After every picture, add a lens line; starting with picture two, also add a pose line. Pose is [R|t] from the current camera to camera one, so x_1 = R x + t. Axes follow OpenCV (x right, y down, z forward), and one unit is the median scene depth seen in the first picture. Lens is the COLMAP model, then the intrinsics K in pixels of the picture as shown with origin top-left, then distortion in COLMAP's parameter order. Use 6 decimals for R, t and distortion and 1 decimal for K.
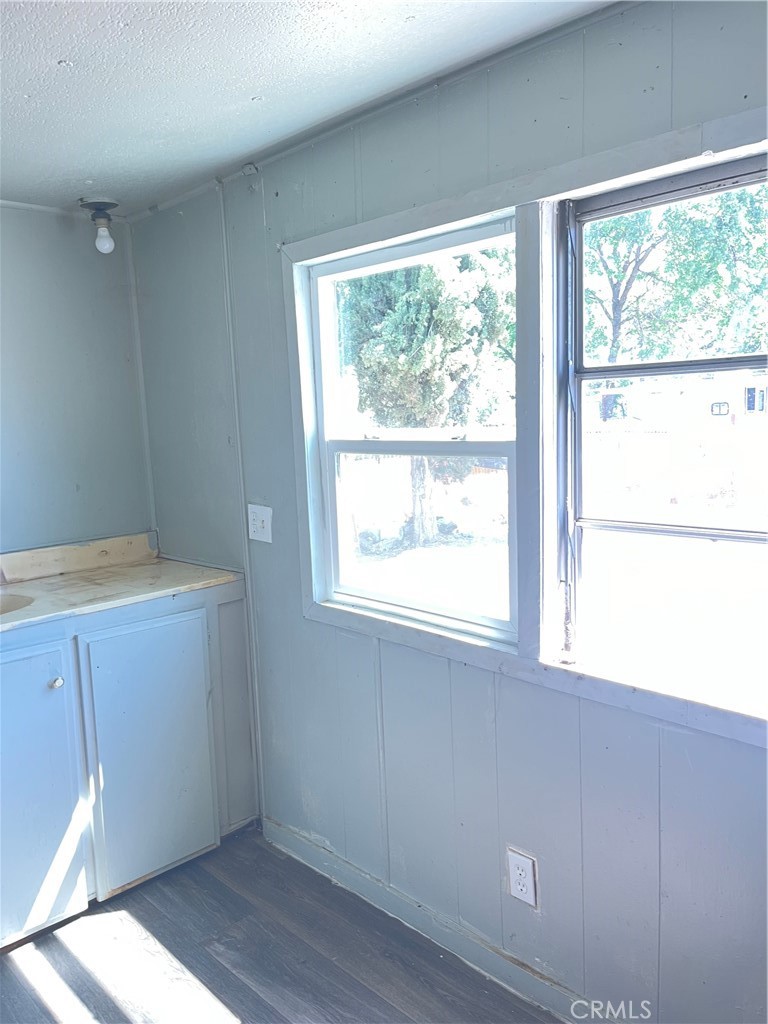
lens RADIAL K [[769.8, 0, 378.6], [0, 769.8, 518.4], [0, 0, 1]] dist [0.053943, -0.072121]
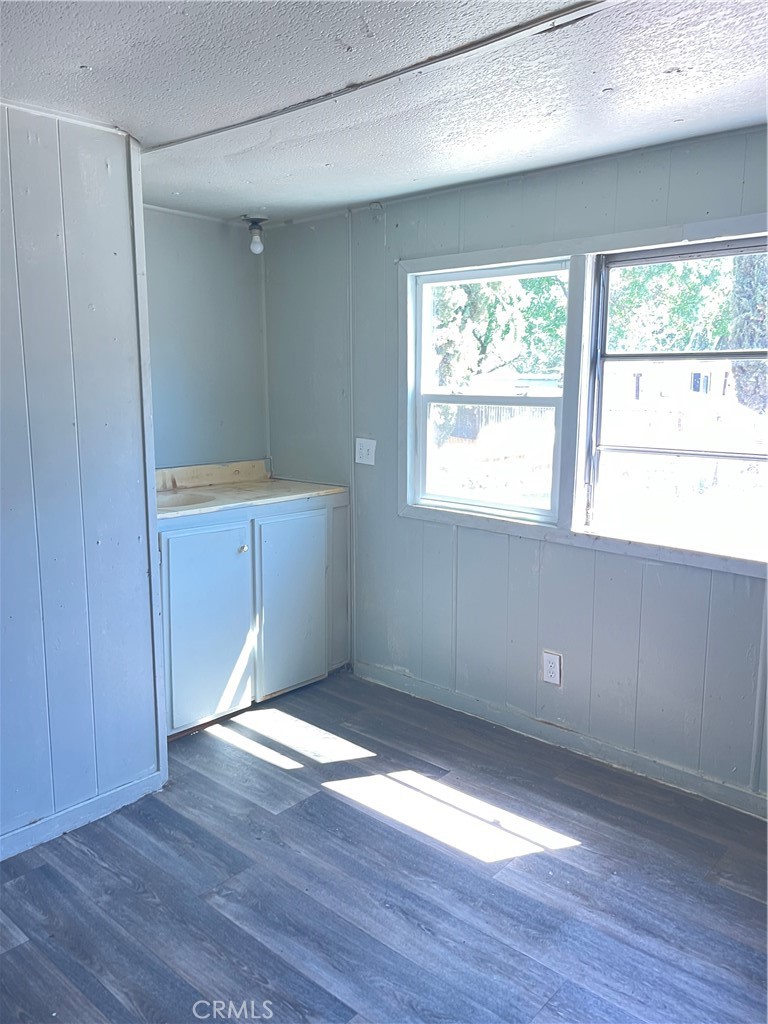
lens RADIAL K [[789.4, 0, 382.6], [0, 789.4, 510.1], [0, 0, 1]] dist [0.058537, -0.082362]
pose [[0.996475, 0.030617, 0.078103, -0.255688], [-0.032374, 0.999248, 0.021330, 0.091405], [-0.077391, -0.023784, 0.996717, -0.512423]]
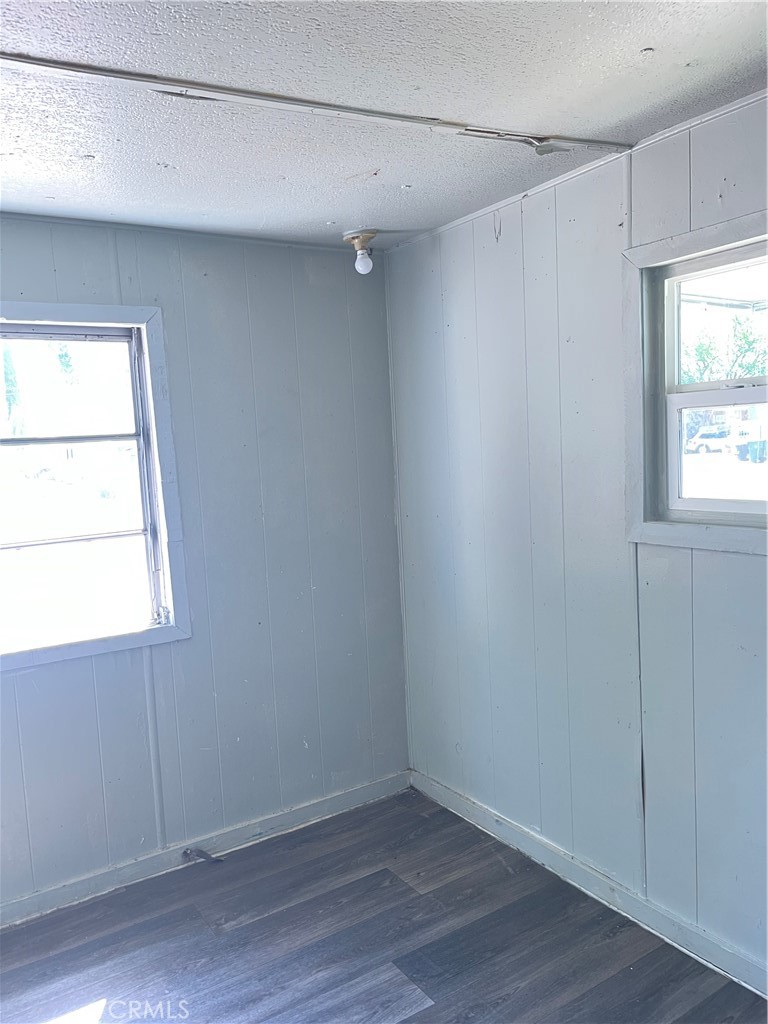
lens RADIAL K [[789.4, 0, 382.6], [0, 789.4, 510.1], [0, 0, 1]] dist [0.058537, -0.082362]
pose [[0.191935, -0.060037, 0.979570, -0.711920], [0.188756, 0.981750, 0.023186, 0.037413], [-0.963085, 0.180449, 0.199765, -0.048261]]
